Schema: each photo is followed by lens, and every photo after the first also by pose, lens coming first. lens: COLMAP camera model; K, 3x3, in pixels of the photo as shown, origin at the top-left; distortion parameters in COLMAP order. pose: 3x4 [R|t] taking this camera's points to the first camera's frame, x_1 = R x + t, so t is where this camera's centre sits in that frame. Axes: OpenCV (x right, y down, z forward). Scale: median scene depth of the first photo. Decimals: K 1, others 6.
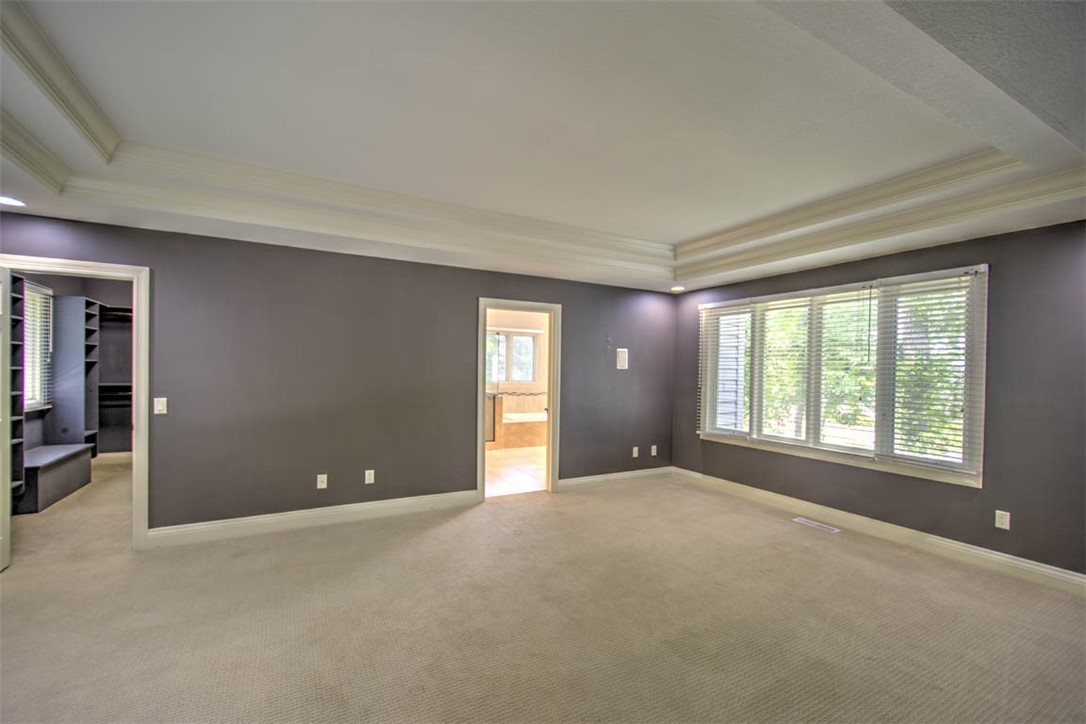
lens RADIAL K [[468.5, 0, 547.4], [0, 468.5, 365.9], [0, 0, 1]] dist [-0.000569, -0.000571]
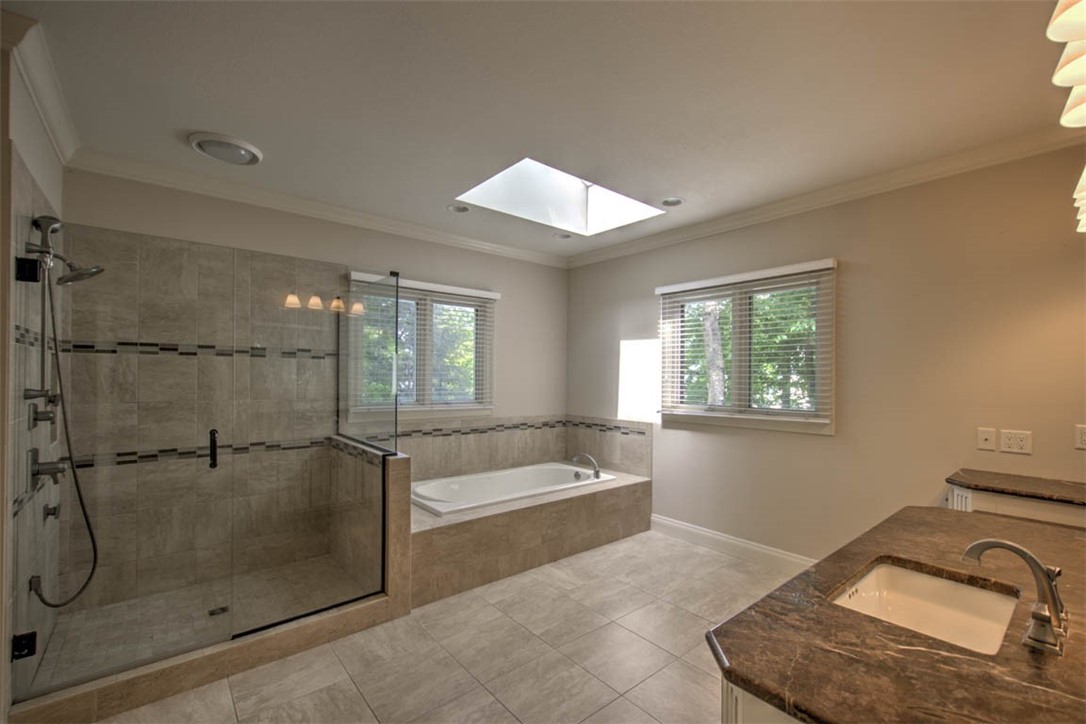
lens RADIAL K [[468.5, 0, 540.7], [0, 468.5, 364.2], [0, 0, 1]] dist [-0.000569, -0.000571]
pose [[0.984267, -0.008216, 0.176495, -0.061033], [0.009681, 0.999925, -0.007444, -0.000210], [-0.176420, 0.009036, 0.984273, 0.646800]]
